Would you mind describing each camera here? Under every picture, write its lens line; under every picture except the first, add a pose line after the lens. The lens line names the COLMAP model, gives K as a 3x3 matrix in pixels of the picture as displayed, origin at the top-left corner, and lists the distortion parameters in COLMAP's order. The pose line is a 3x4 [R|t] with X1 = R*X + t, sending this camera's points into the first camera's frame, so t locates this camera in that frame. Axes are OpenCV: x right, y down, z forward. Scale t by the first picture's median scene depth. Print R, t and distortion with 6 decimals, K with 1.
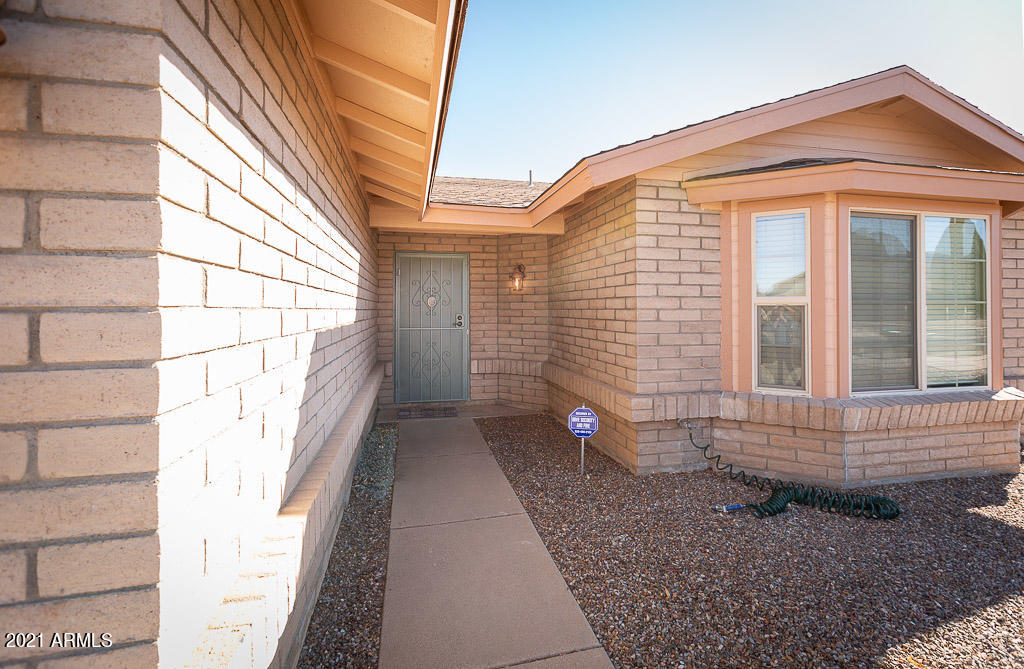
lens RADIAL K [[493.6, 0, 510.2], [0, 493.6, 306.6], [0, 0, 1]] dist [0.002286, 0.000420]
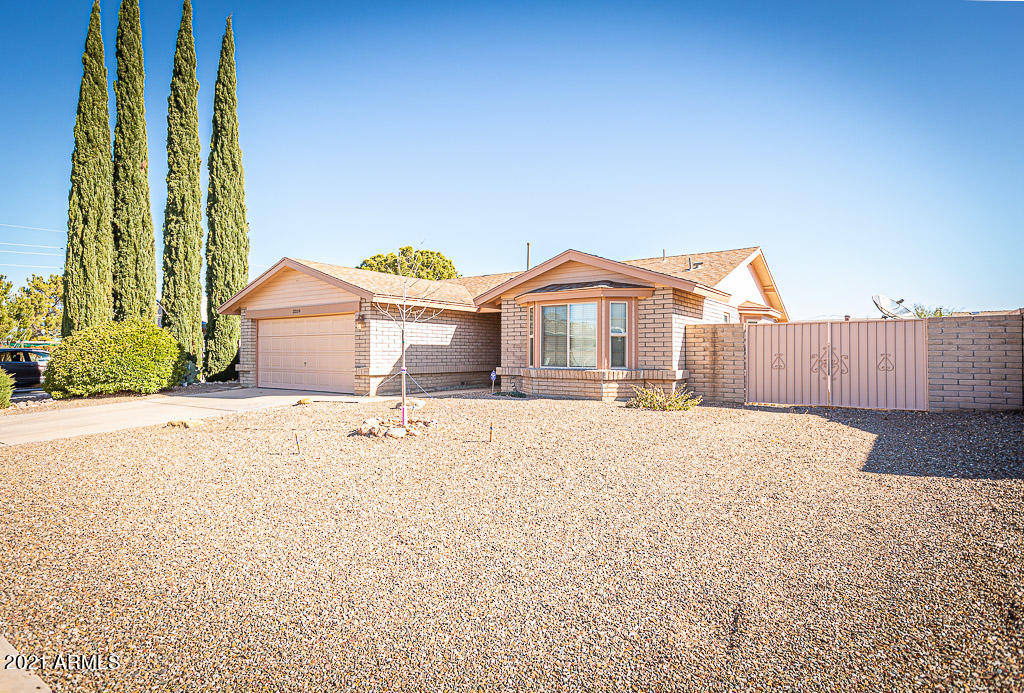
lens RADIAL K [[555.6, 0, 512.0], [0, 555.6, 346.5], [0, 0, 1]] dist [-0.002348, -0.000131]
pose [[0.647335, -0.007932, -0.762164, 2.979343], [0.005856, 0.999968, -0.005433, 0.065895], [0.762183, -0.000946, 0.647361, -1.255609]]
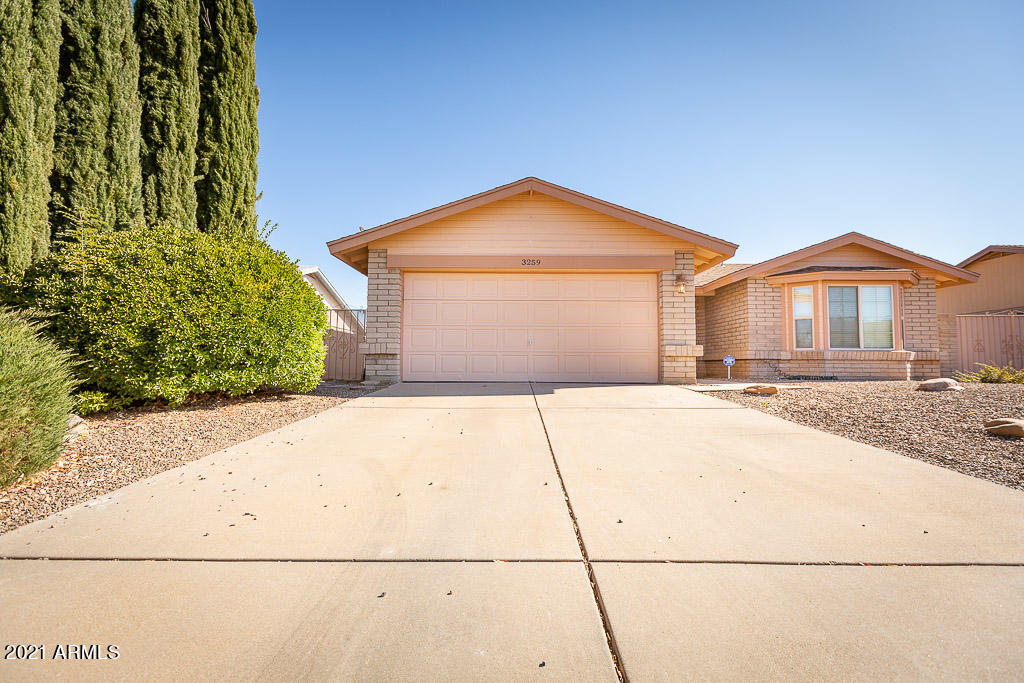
lens RADIAL K [[453.9, 0, 512.0], [0, 453.9, 341.5], [0, 0, 1]] dist [0.001785, 0.000023]
pose [[0.969297, -0.004876, -0.245844, -0.435763], [-0.005390, 0.999142, -0.041069, 0.240152], [0.245833, 0.041133, 0.968439, -1.925105]]
